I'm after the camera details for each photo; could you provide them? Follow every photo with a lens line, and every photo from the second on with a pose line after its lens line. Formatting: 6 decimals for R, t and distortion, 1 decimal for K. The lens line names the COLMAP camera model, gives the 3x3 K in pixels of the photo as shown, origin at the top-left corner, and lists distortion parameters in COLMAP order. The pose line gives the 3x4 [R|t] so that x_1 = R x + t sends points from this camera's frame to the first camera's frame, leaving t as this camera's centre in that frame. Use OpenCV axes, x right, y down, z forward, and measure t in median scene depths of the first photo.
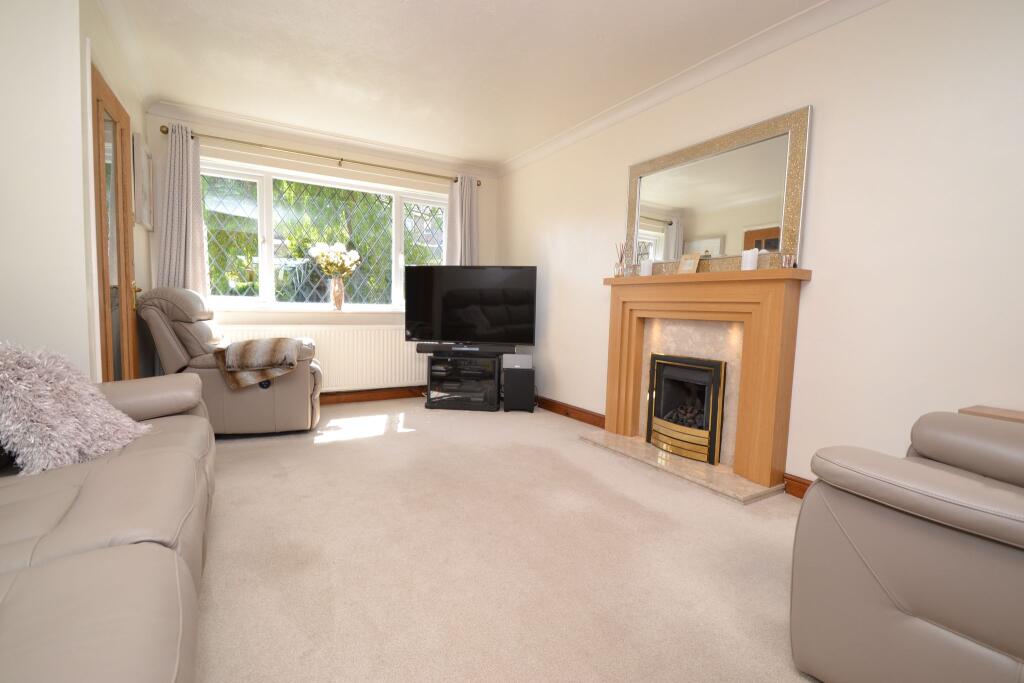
lens RADIAL K [[455.0, 0, 507.9], [0, 455.0, 339.8], [0, 0, 1]] dist [0.013571, -0.016043]
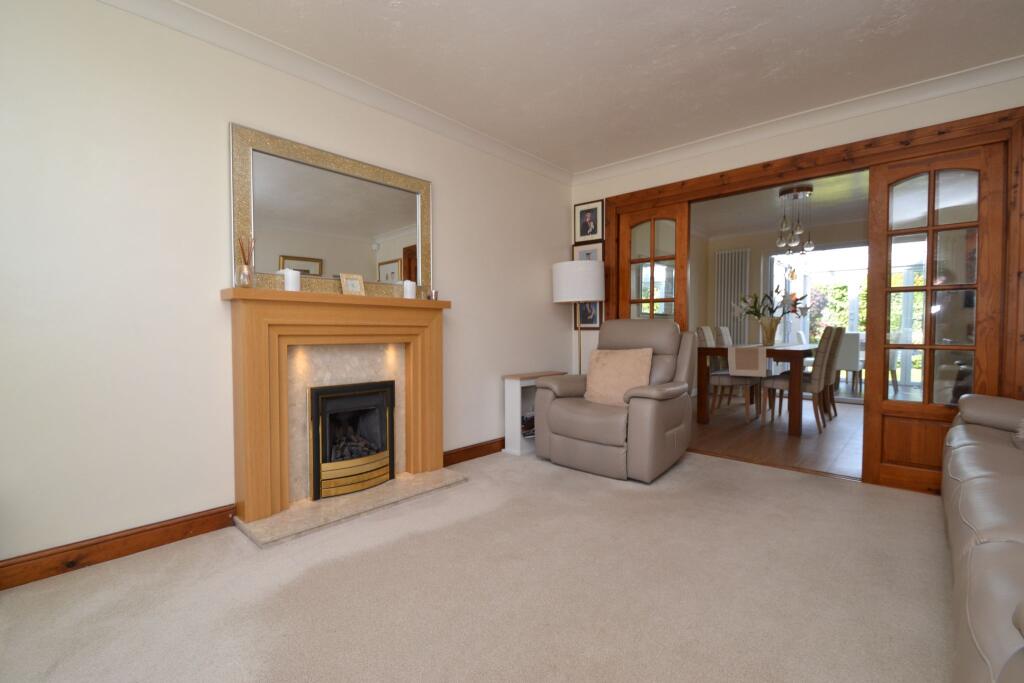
lens RADIAL K [[455.0, 0, 508.7], [0, 455.0, 344.1], [0, 0, 1]] dist [0.013571, -0.016043]
pose [[-0.256071, -0.045331, 0.965594, -0.584224], [0.072171, 0.995215, 0.065861, -0.081641], [-0.963960, 0.086553, -0.251575, 0.917040]]
